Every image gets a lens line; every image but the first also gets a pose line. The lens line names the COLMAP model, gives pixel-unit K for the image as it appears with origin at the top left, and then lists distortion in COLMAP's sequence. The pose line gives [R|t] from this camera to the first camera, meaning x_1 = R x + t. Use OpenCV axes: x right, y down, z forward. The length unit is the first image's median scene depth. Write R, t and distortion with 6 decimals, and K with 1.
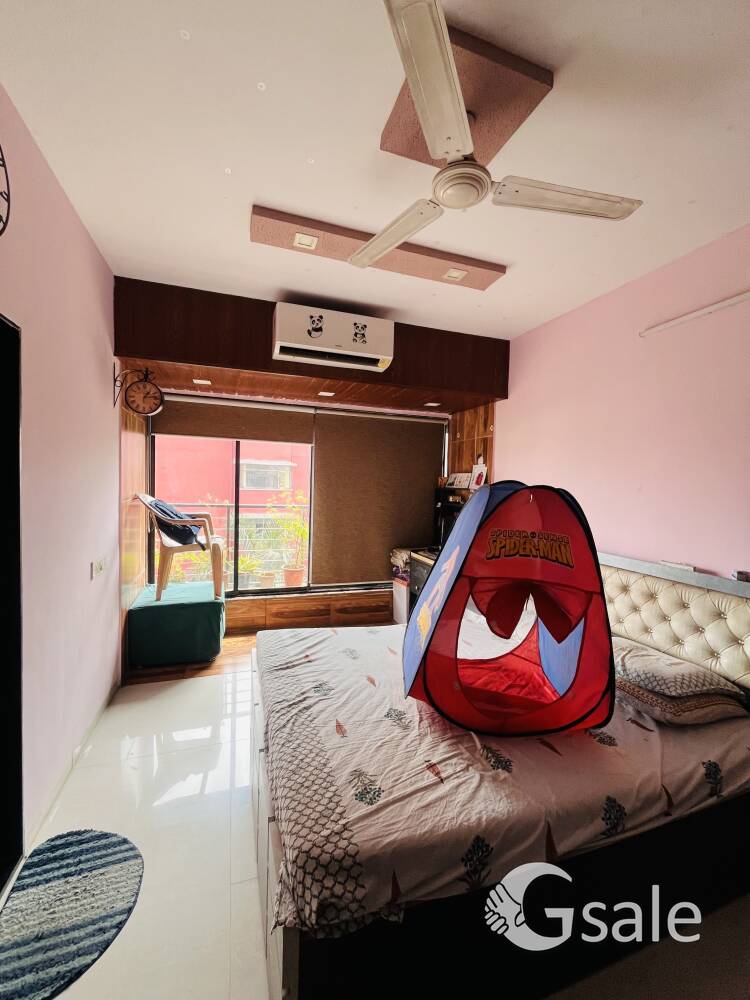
lens RADIAL K [[406.4, 0, 375.0], [0, 406.4, 500.0], [0, 0, 1]] dist [0.000269, 0.000033]
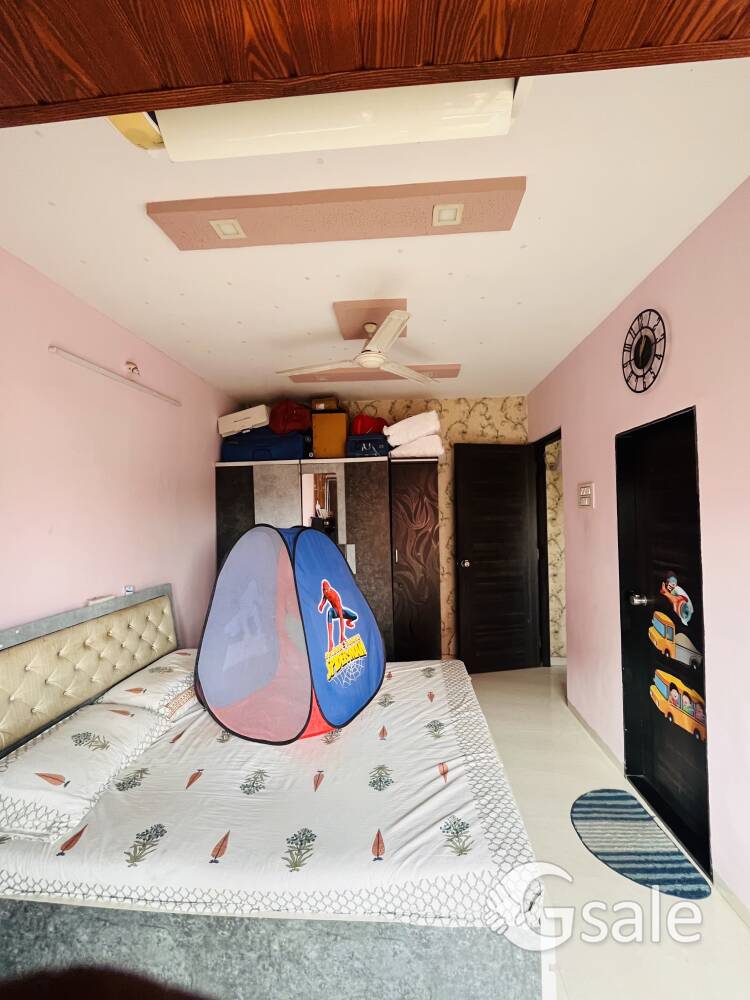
lens RADIAL K [[406.4, 0, 375.0], [0, 406.4, 500.0], [0, 0, 1]] dist [0.000269, 0.000033]
pose [[-0.914184, -0.008530, 0.405210, -0.446982], [0.007277, 0.999272, 0.037454, -0.181611], [-0.405234, 0.037188, -0.913456, 2.195845]]
